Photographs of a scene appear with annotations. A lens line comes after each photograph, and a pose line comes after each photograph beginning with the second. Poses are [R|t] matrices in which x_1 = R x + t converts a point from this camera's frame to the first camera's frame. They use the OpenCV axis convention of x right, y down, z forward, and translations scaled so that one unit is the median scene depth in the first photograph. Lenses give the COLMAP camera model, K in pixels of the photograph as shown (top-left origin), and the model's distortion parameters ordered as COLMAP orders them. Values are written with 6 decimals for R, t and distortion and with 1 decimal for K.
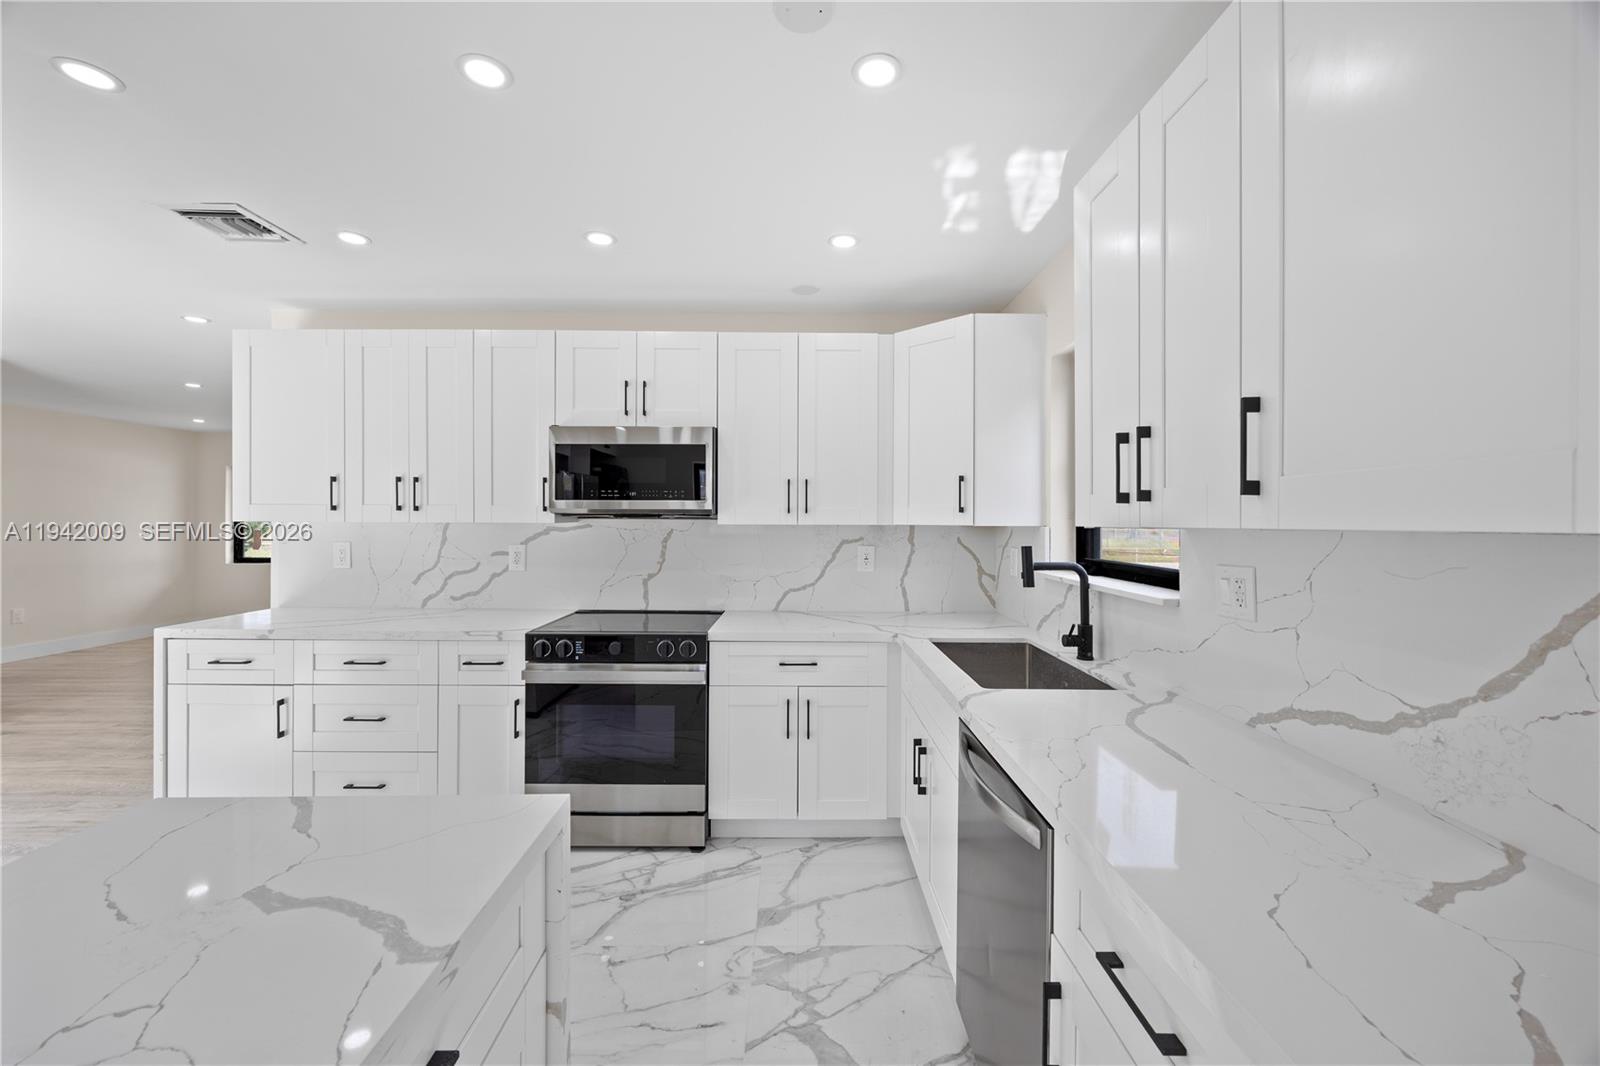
lens RADIAL K [[619.3, 0, 795.6], [0, 619.3, 522.0], [0, 0, 1]] dist [-0.002190, 0.000107]
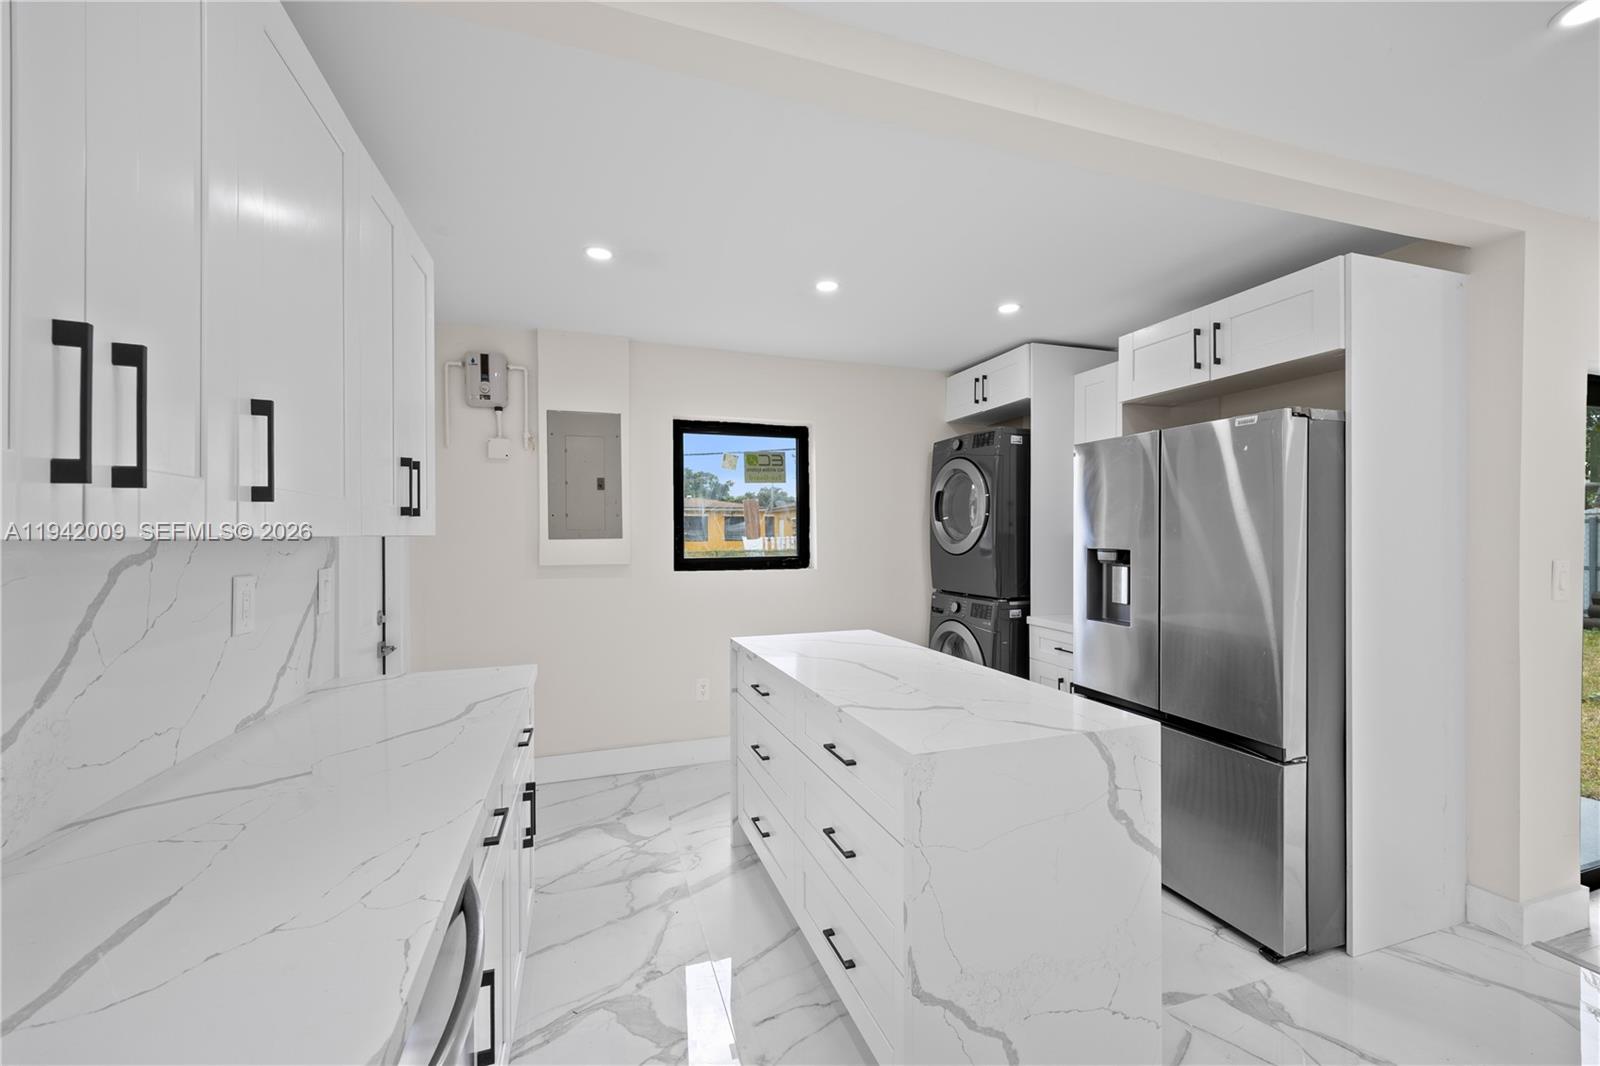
lens RADIAL K [[619.3, 0, 794.1], [0, 619.3, 534.2], [0, 0, 1]] dist [-0.002190, 0.000107]
pose [[-0.947951, 0.004394, -0.318387, 0.035631], [0.004442, 0.999990, 0.000575, 0.003592], [0.318386, -0.000869, -0.947961, 0.687663]]
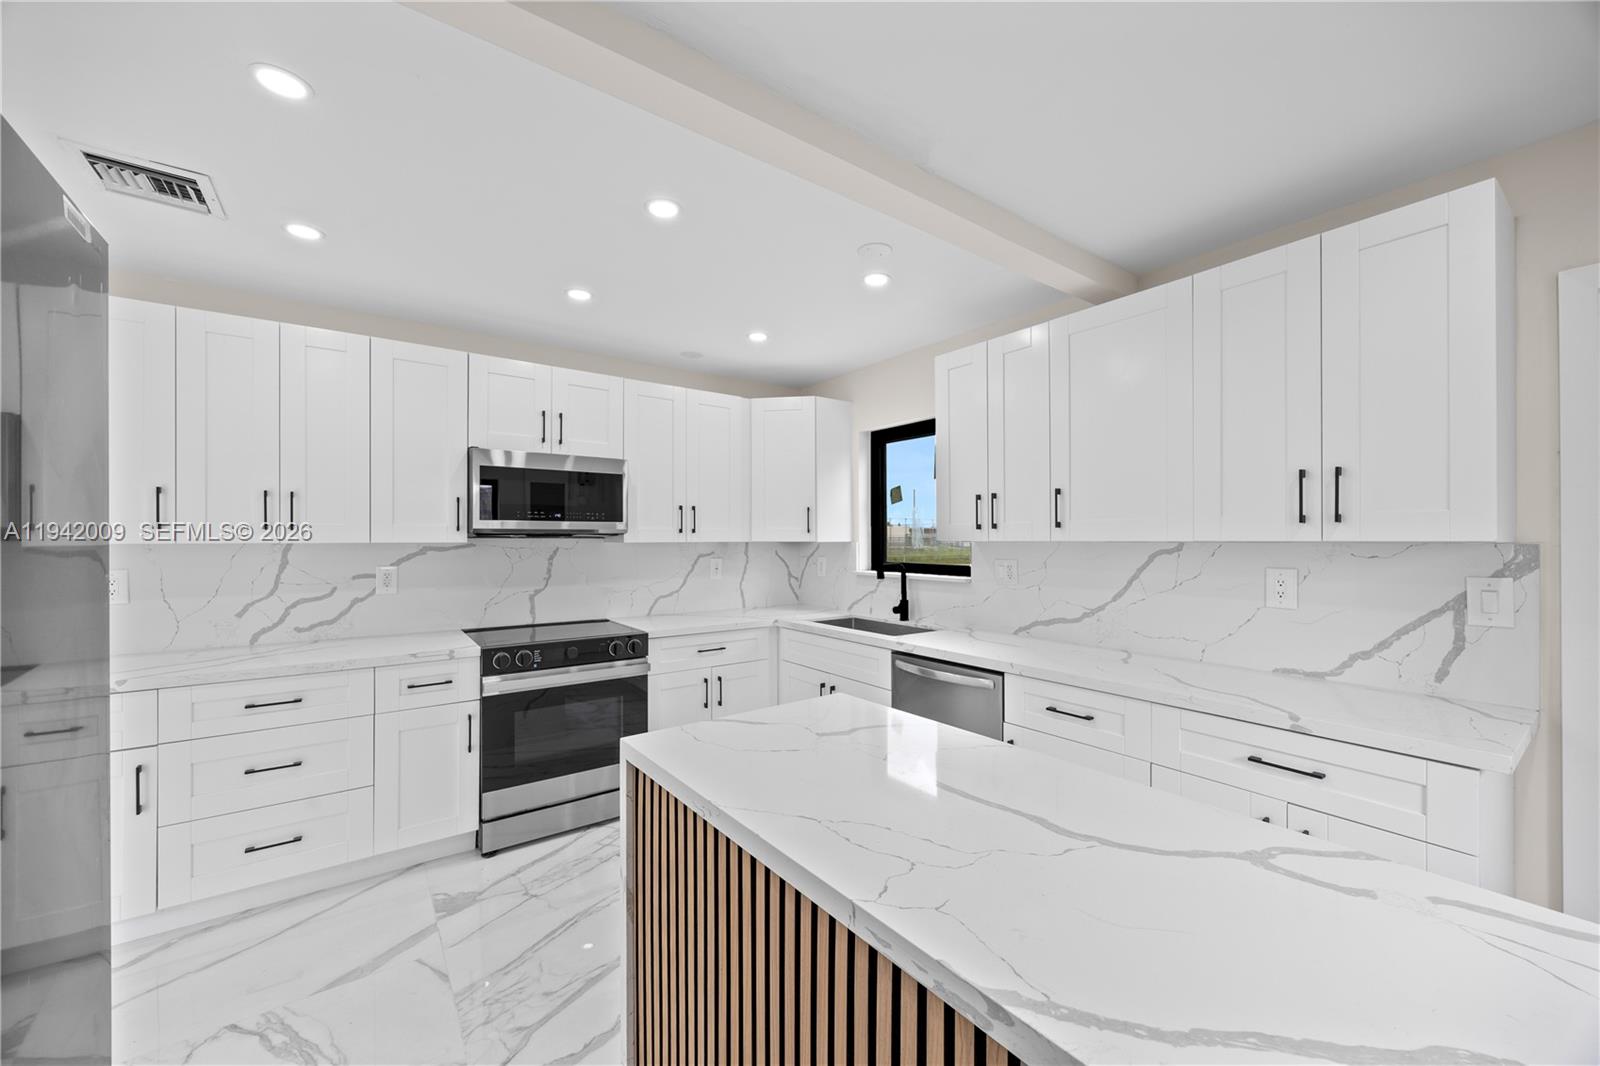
lens RADIAL K [[619.3, 0, 798.9], [0, 619.3, 537.7], [0, 0, 1]] dist [-0.002190, 0.000107]
pose [[0.803413, -0.003965, 0.595408, -0.558731], [0.005292, 0.999986, -0.000481, -0.002869], [-0.595398, 0.003538, 0.803423, -0.134599]]
